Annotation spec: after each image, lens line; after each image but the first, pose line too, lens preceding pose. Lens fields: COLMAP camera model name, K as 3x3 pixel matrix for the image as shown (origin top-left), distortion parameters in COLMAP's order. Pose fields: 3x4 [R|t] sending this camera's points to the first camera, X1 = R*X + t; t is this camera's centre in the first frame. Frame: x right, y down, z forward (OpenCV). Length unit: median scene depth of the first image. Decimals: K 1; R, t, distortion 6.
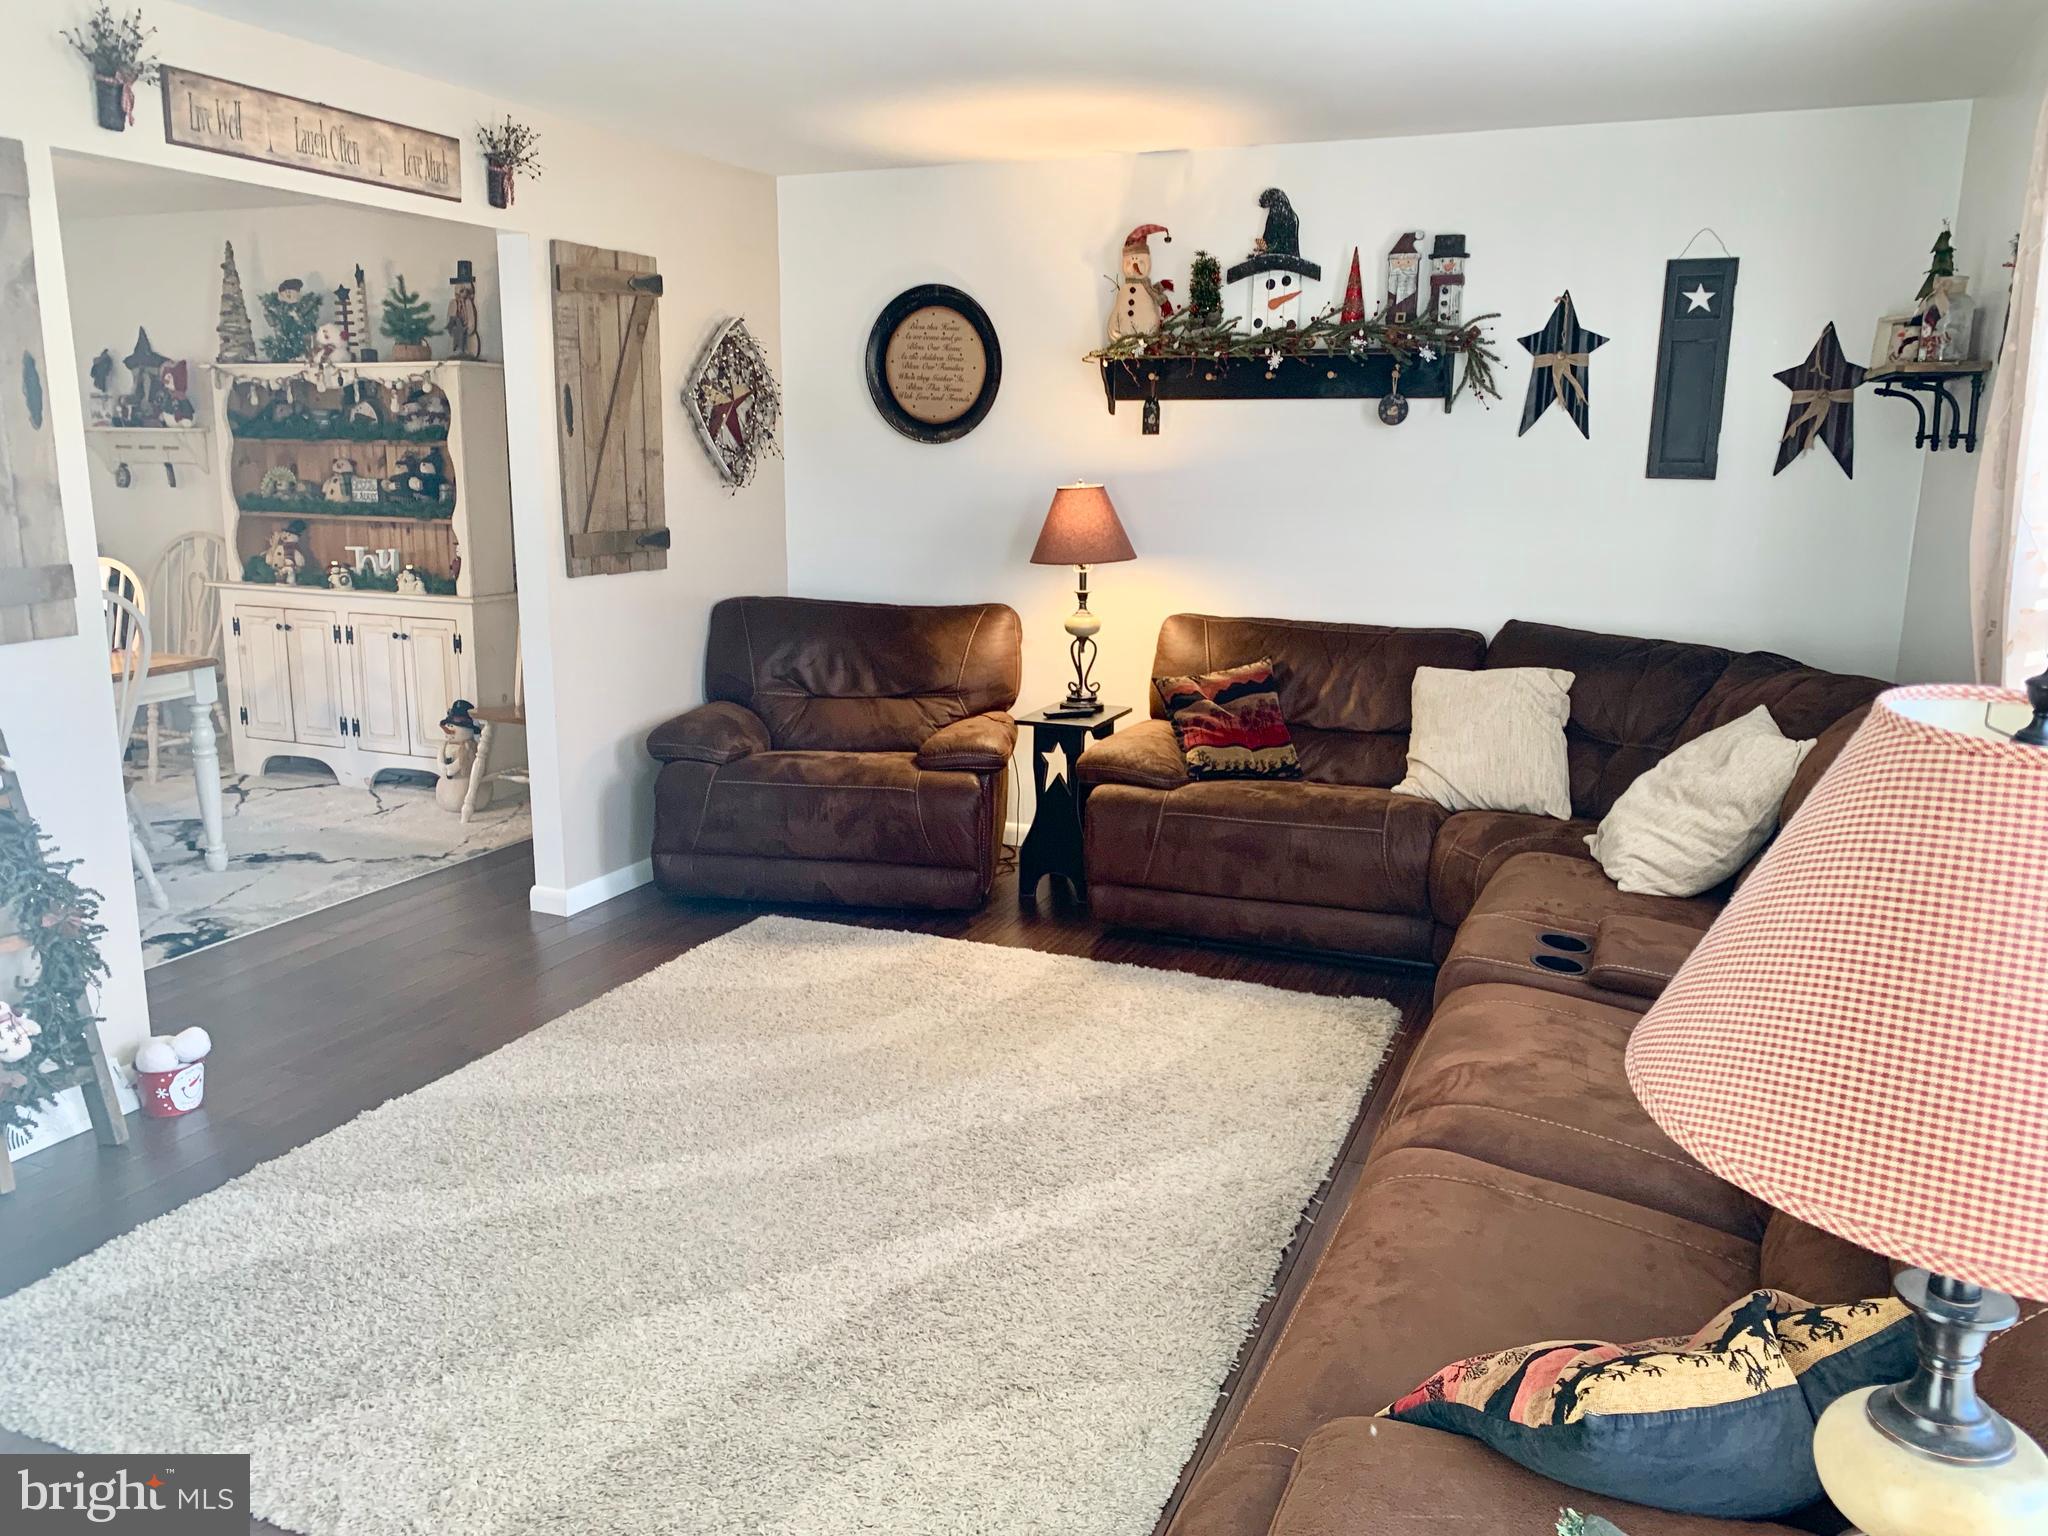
lens RADIAL K [[1578.7, 0, 1031.4], [0, 1578.7, 765.1], [0, 0, 1]] dist [0.019208, -0.032218]
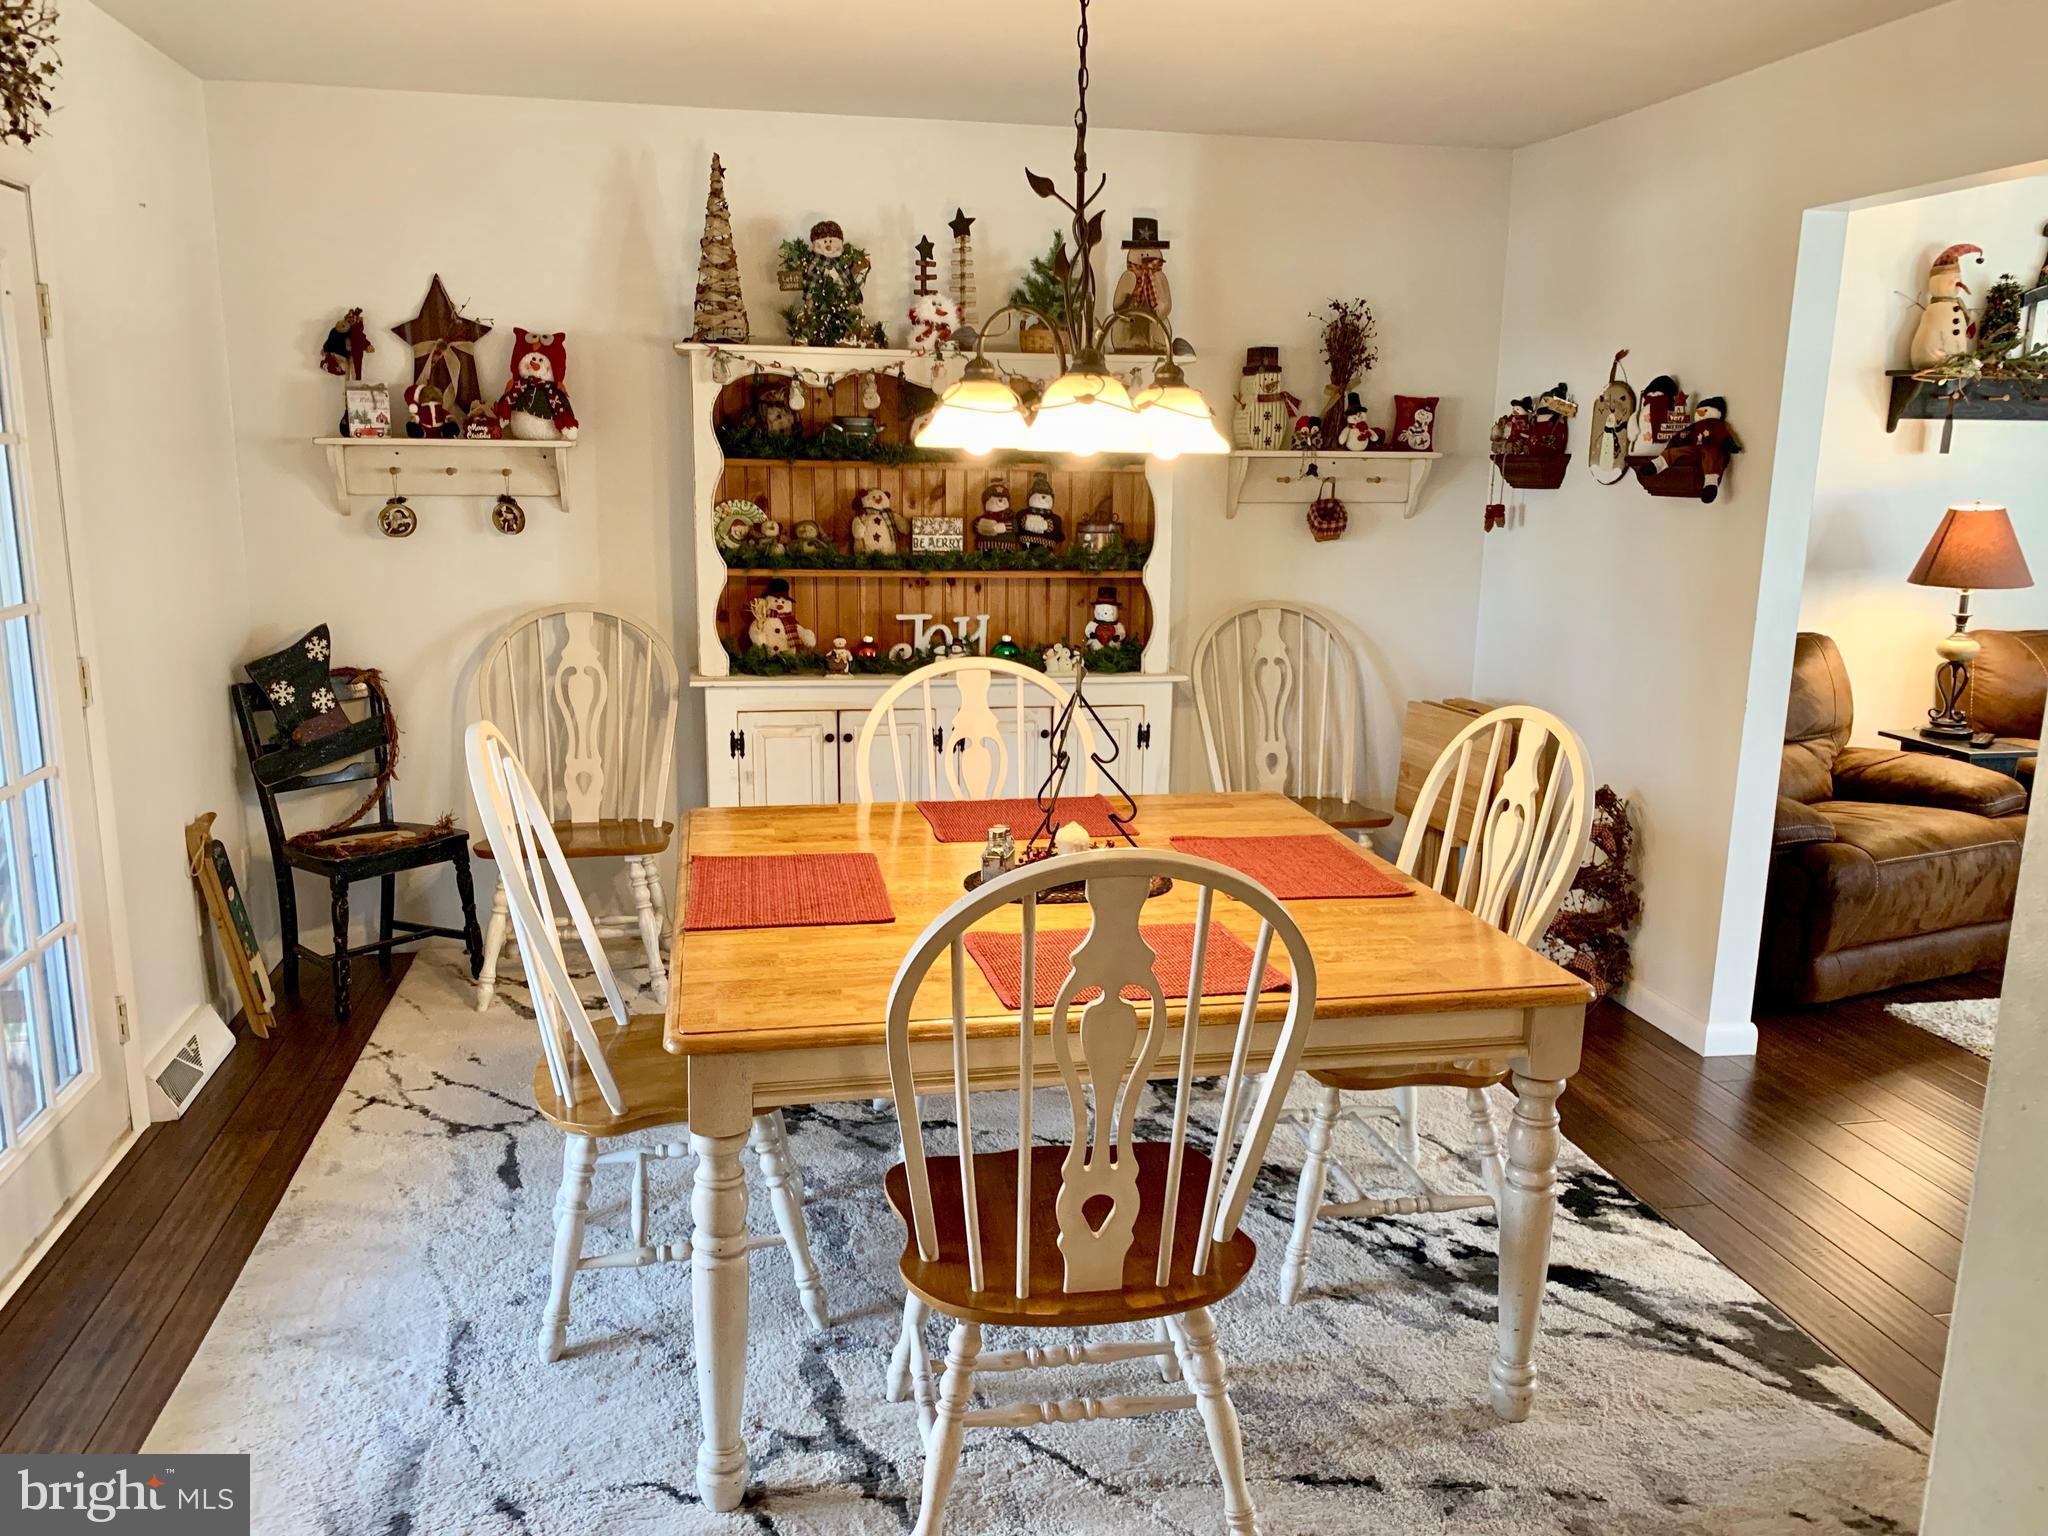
lens RADIAL K [[1578.7, 0, 1026.5], [0, 1578.7, 775.1], [0, 0, 1]] dist [0.019208, -0.032218]
pose [[0.826374, -0.113188, 0.551630, -0.786487], [0.111618, 0.993079, 0.036556, -0.088078], [-0.551949, 0.031363, 0.833288, 0.397959]]
